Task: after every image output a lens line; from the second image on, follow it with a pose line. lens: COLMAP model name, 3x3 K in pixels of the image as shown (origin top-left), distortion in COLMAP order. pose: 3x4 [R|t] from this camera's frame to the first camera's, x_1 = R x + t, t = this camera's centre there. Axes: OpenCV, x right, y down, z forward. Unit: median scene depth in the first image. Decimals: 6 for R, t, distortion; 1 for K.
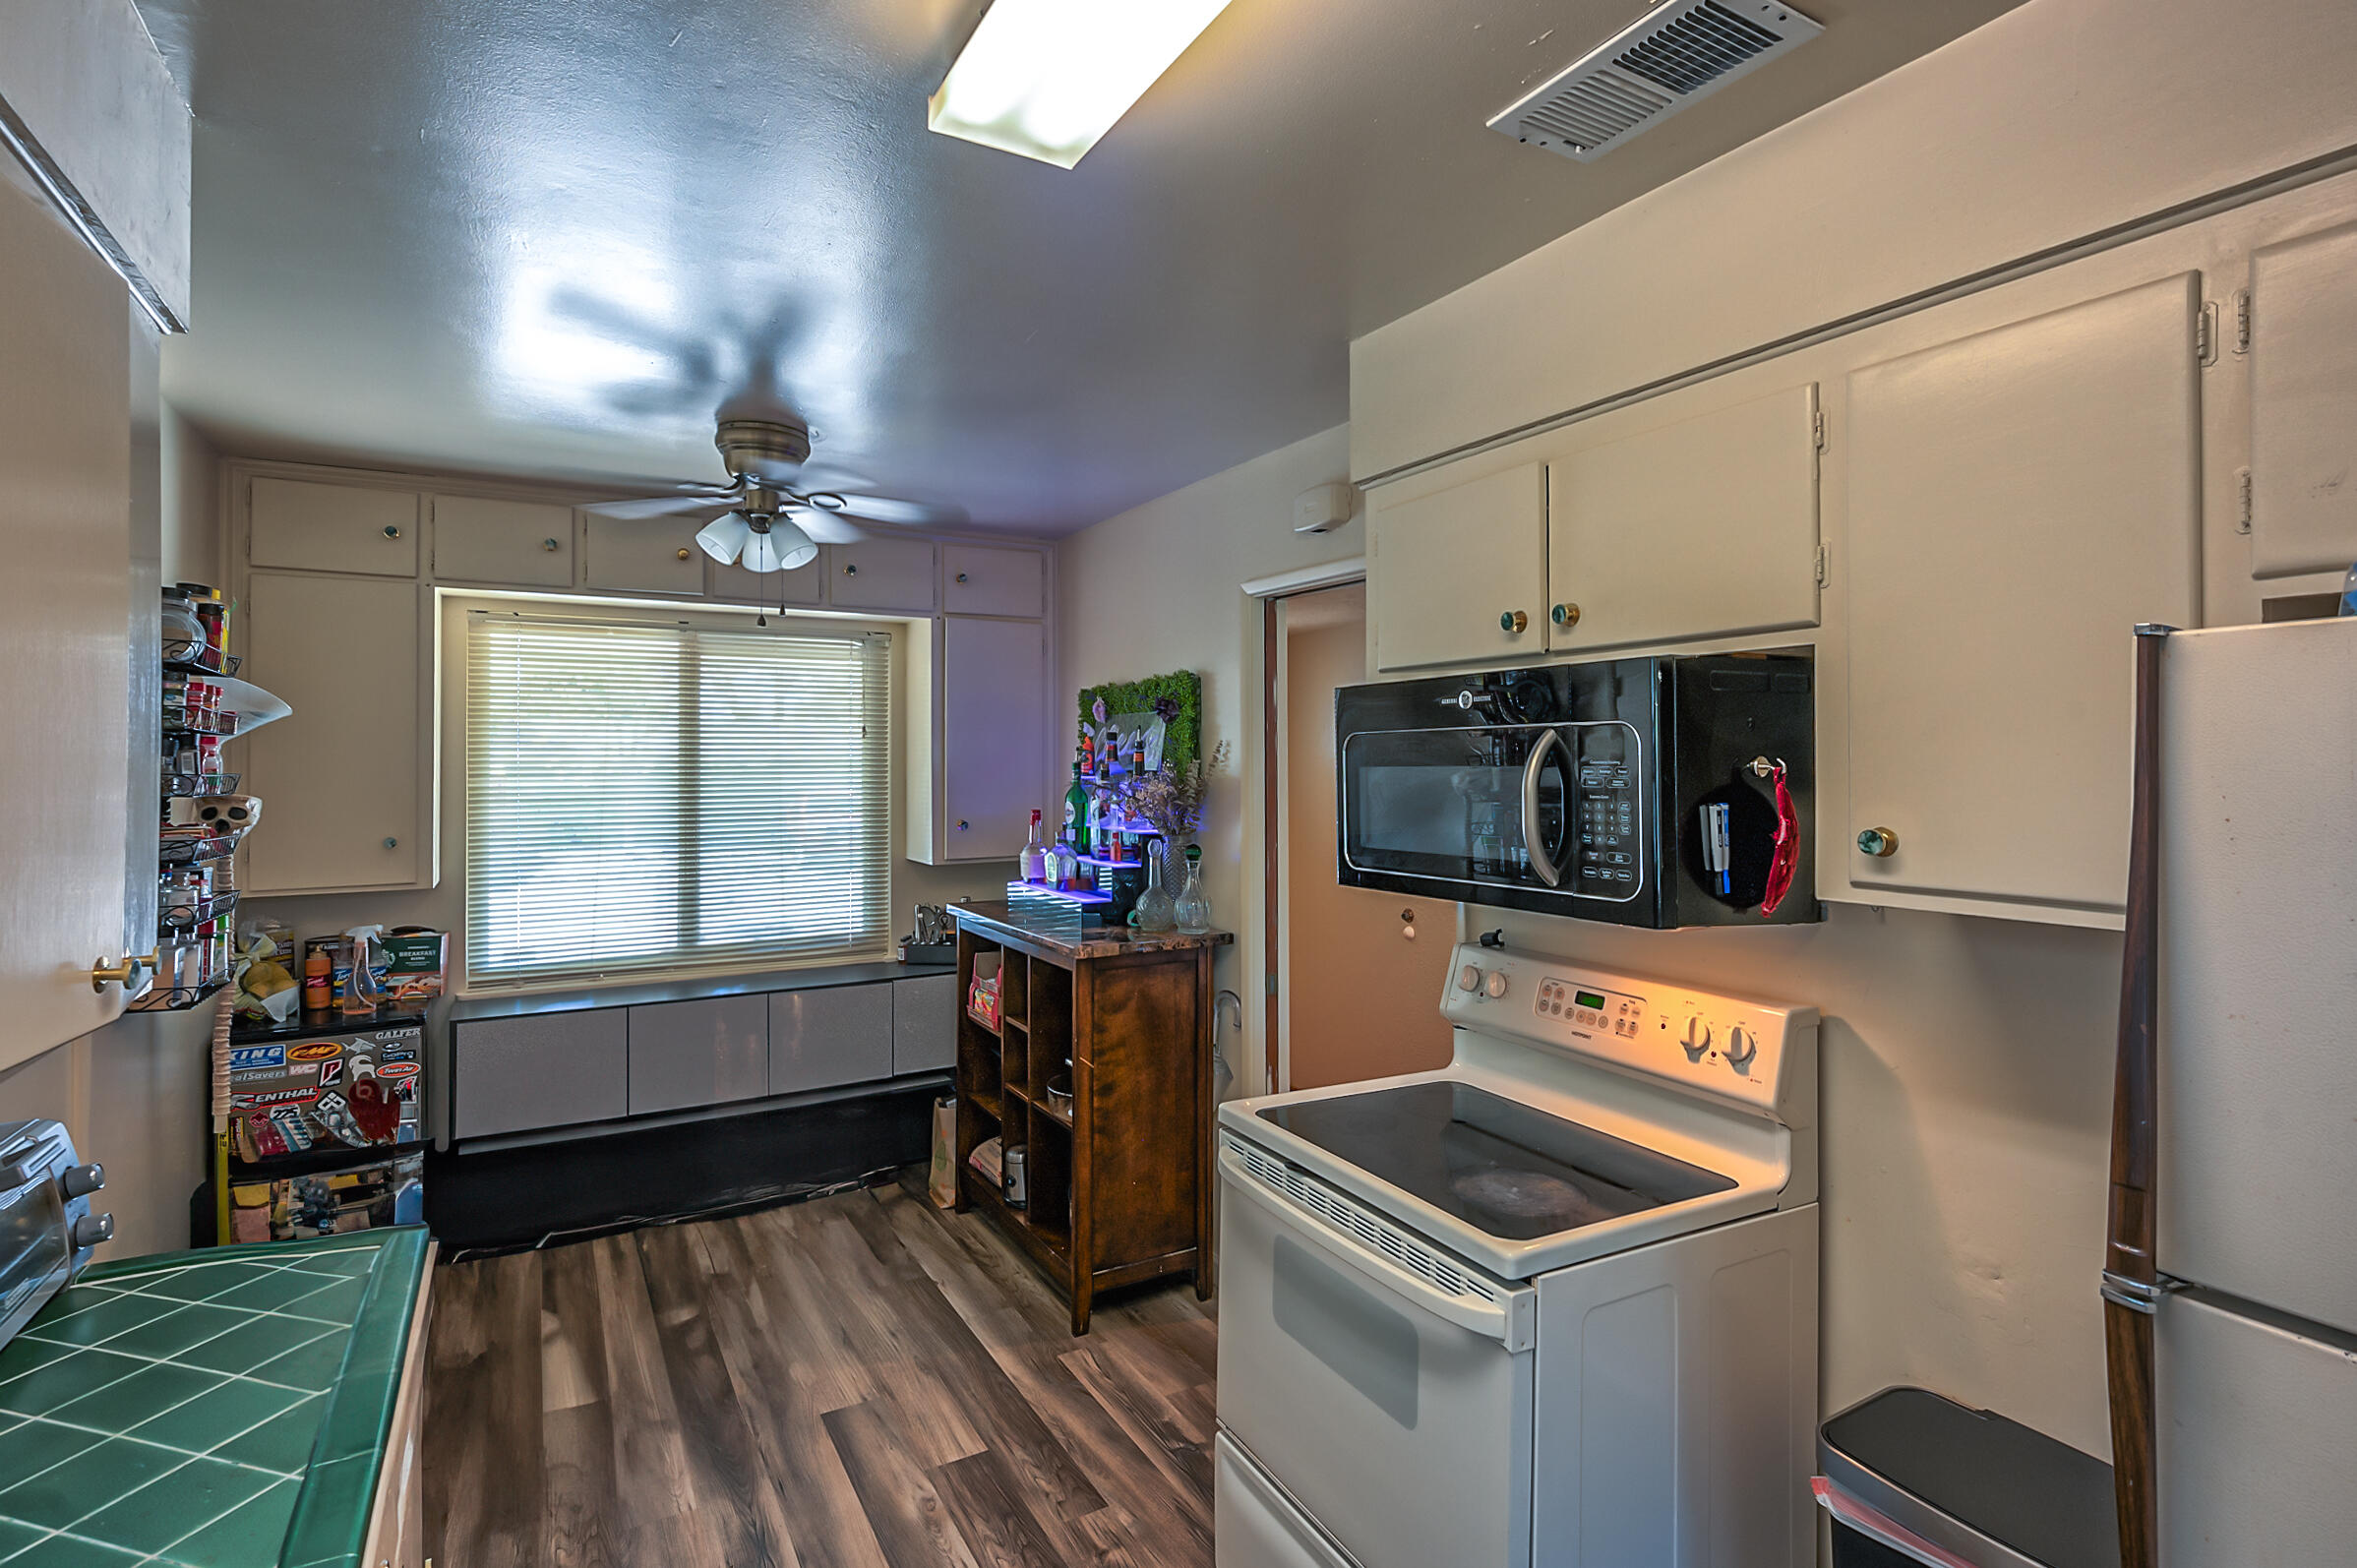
lens RADIAL K [[1134.5, 0, 1172.1], [0, 1134.5, 750.8], [0, 0, 1]] dist [0.000569, -0.000038]
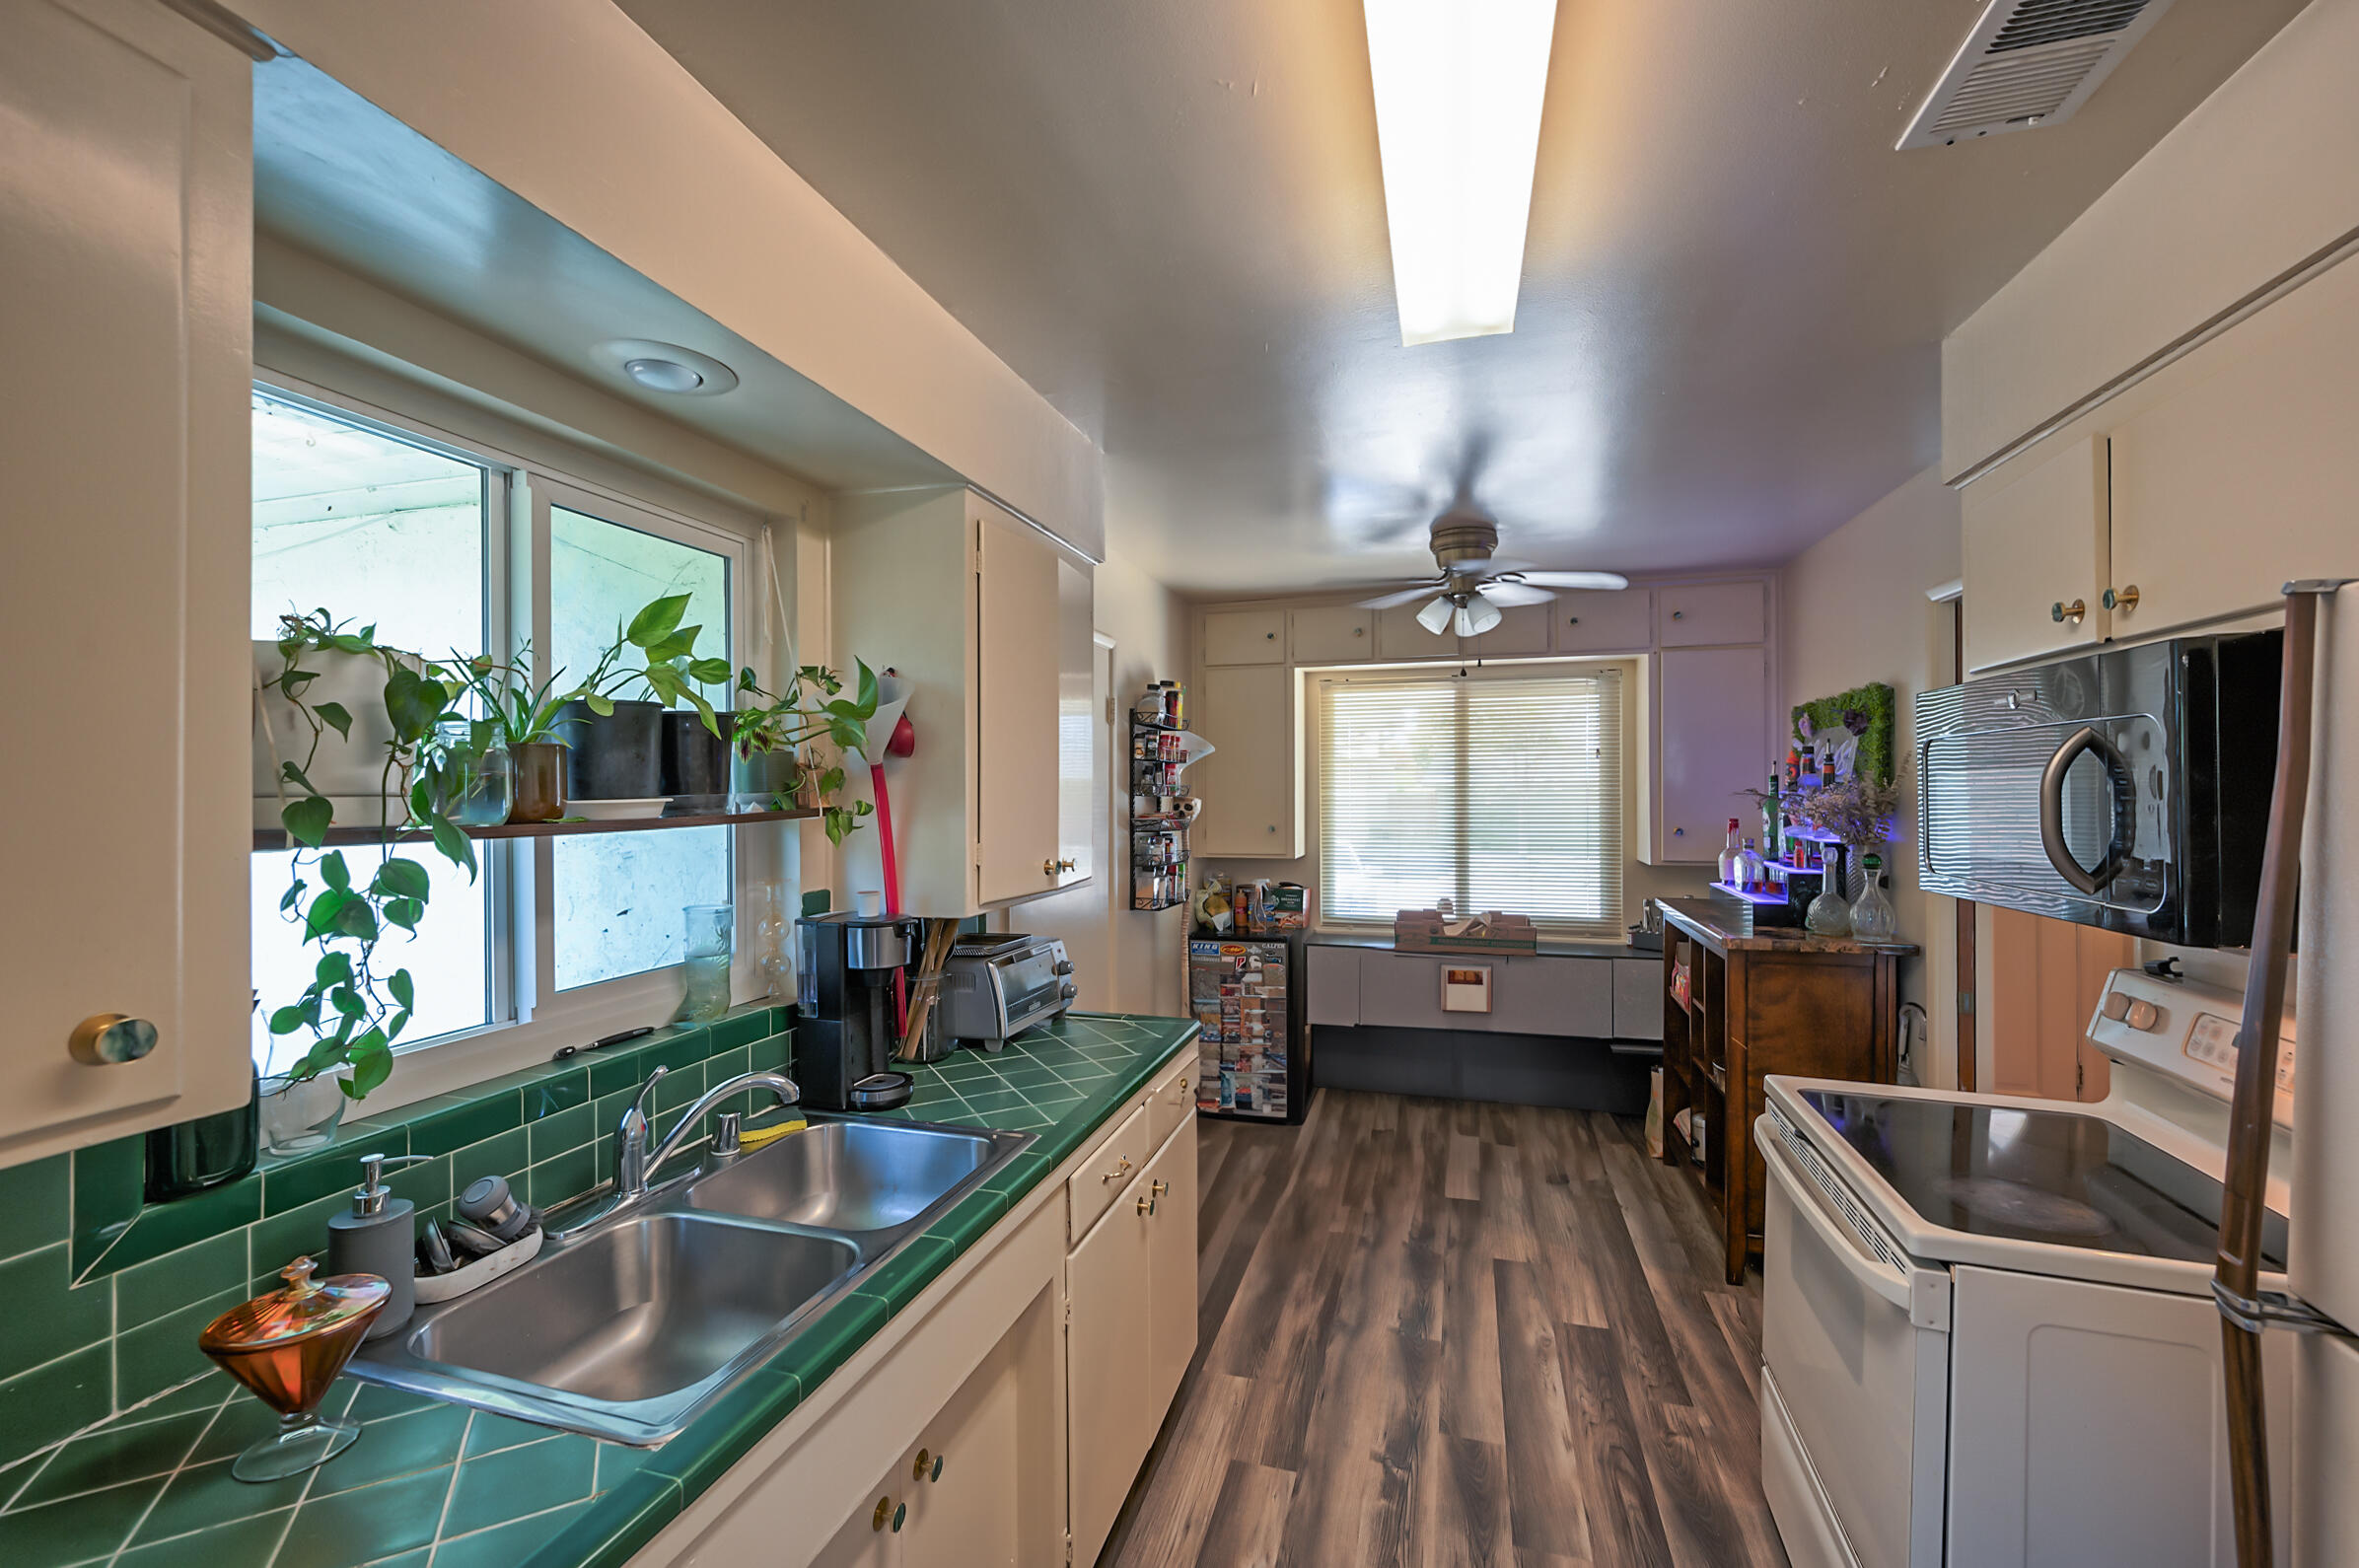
lens RADIAL K [[959.6, 0, 1175.6], [0, 959.6, 787.9], [0, 0, 1]] dist [-0.000165, -0.000004]
pose [[0.688907, -0.000592, -0.724850, 0.219145], [0.010116, 0.999910, 0.008797, 0.009737], [0.724780, -0.013393, 0.688851, -0.044826]]
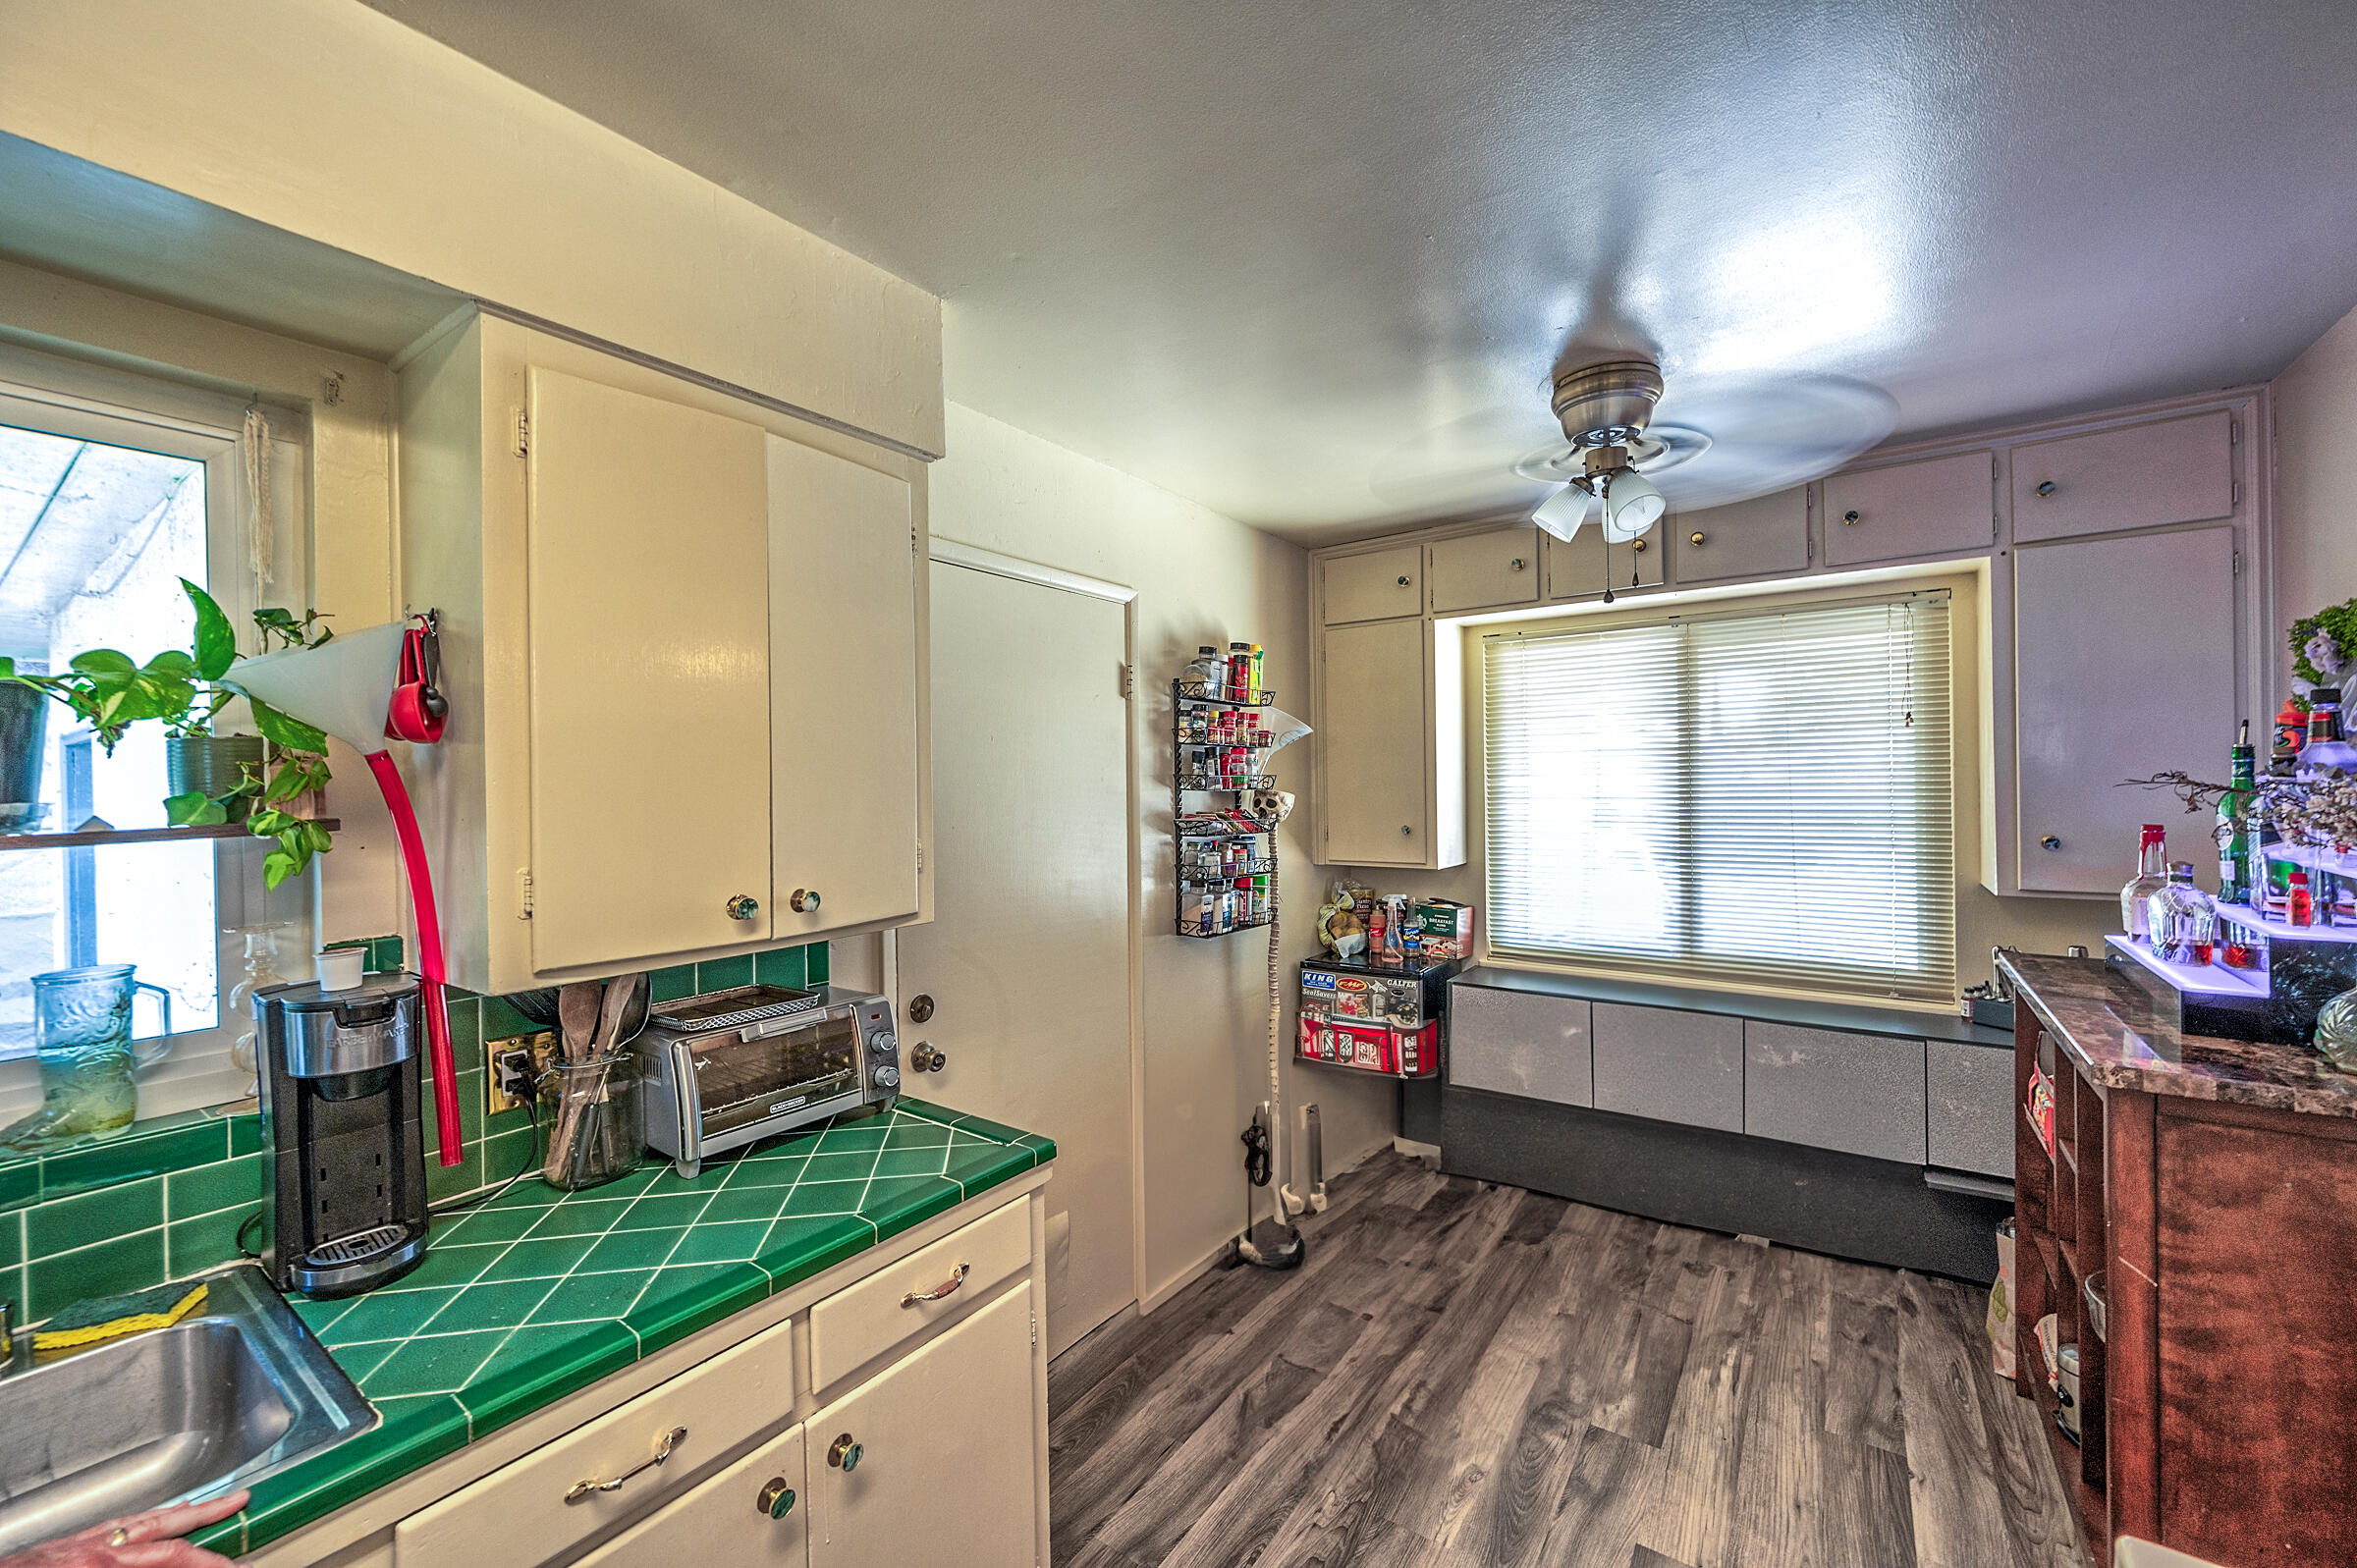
lens RADIAL K [[922.7, 0, 1188.4], [0, 922.7, 783.1], [0, 0, 1]] dist [0.000015, -0.000150]
pose [[0.422782, -0.001072, -0.906231, 0.137359], [0.023293, 0.999682, 0.009685, 0.014404], [0.905932, -0.025204, 0.422672, 0.369077]]
